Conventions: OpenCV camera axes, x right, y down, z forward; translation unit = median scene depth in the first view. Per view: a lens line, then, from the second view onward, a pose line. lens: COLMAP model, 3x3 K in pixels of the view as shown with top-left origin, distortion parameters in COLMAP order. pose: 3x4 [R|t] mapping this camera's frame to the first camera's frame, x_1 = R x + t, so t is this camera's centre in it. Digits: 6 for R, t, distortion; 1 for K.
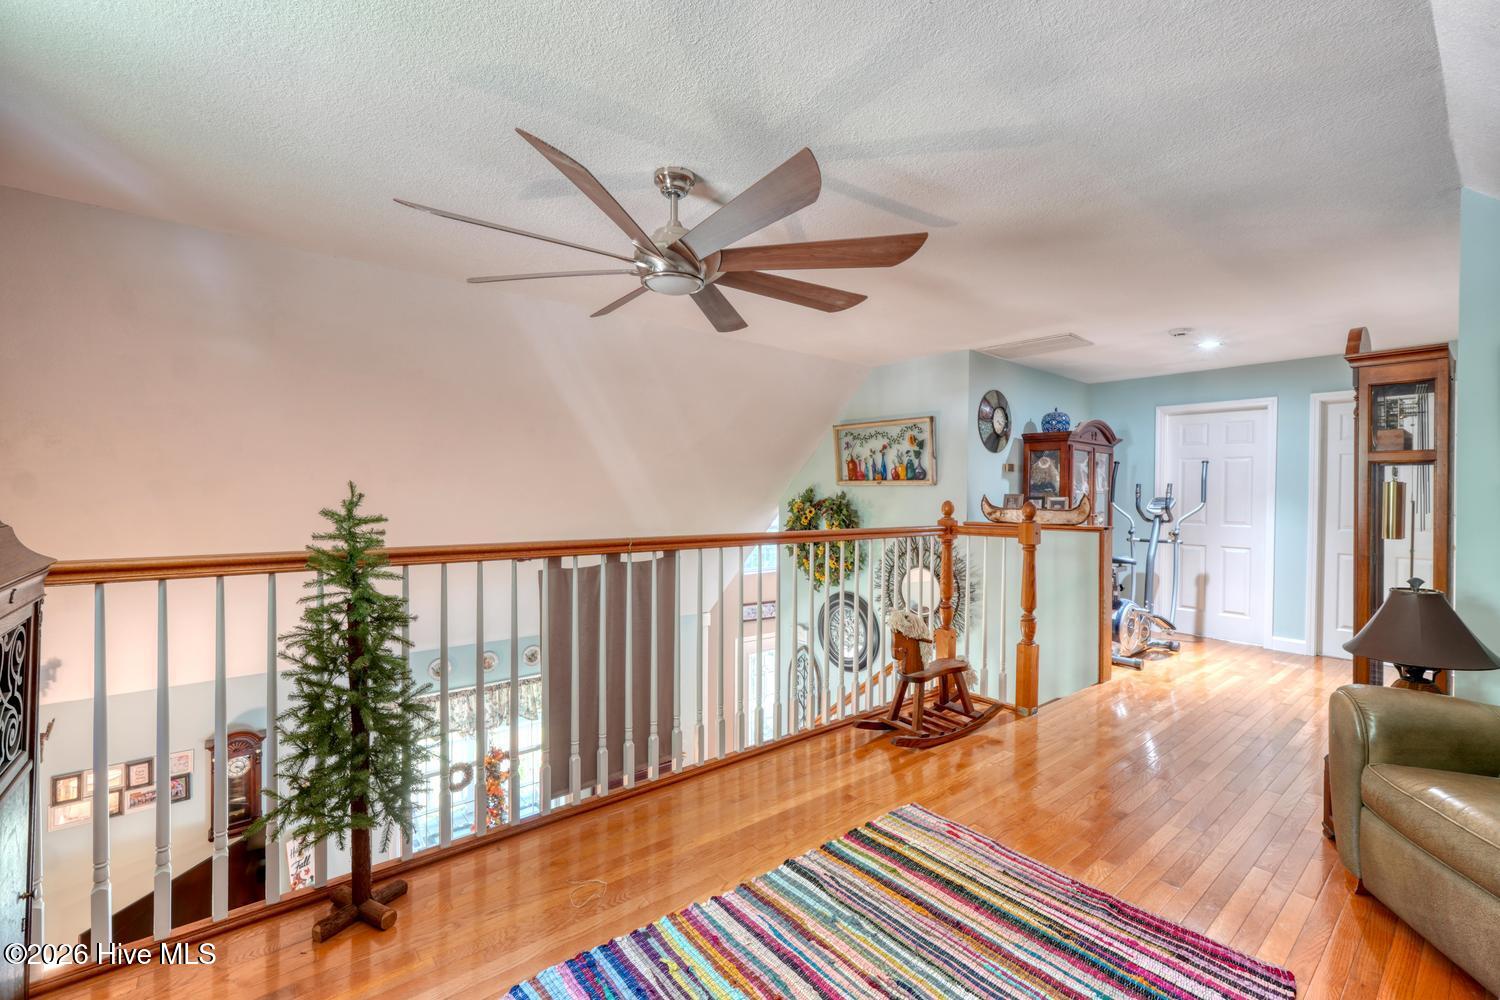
lens RADIAL K [[637.5, 0, 747.0], [0, 637.5, 497.7], [0, 0, 1]] dist [-0.002792, 0.002997]
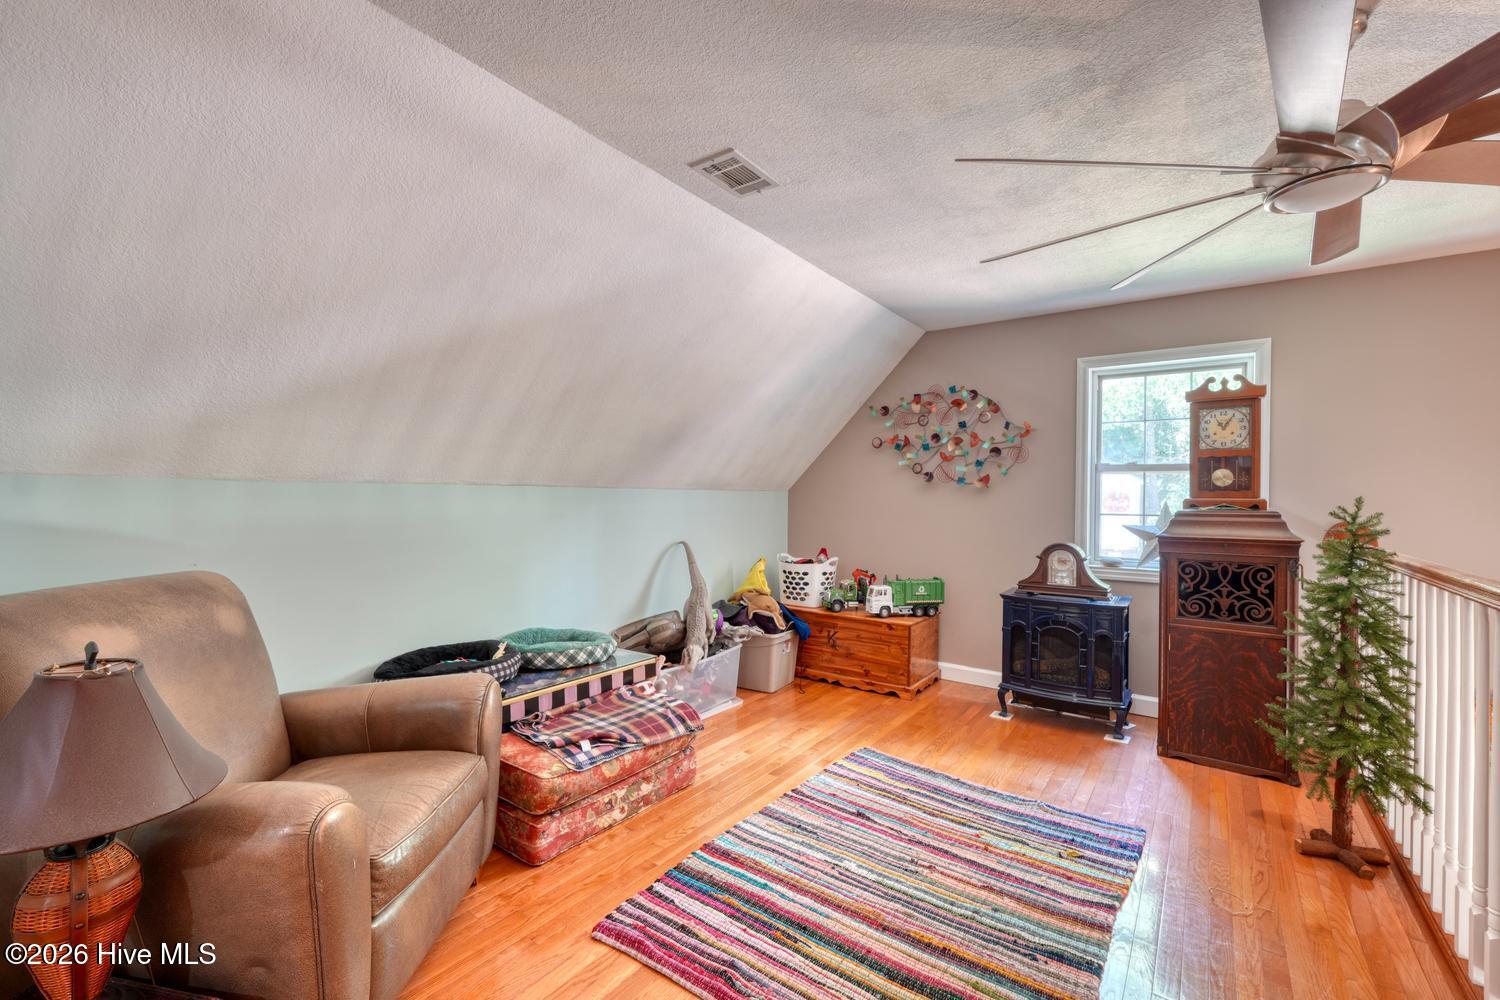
lens RADIAL K [[637.5, 0, 750.3], [0, 637.5, 499.1], [0, 0, 1]] dist [-0.002792, 0.002997]
pose [[-0.968431, -0.024109, -0.248112, 0.788028], [-0.026656, 0.999621, 0.006912, 0.000067], [0.247851, 0.013307, -0.968707, 1.884018]]
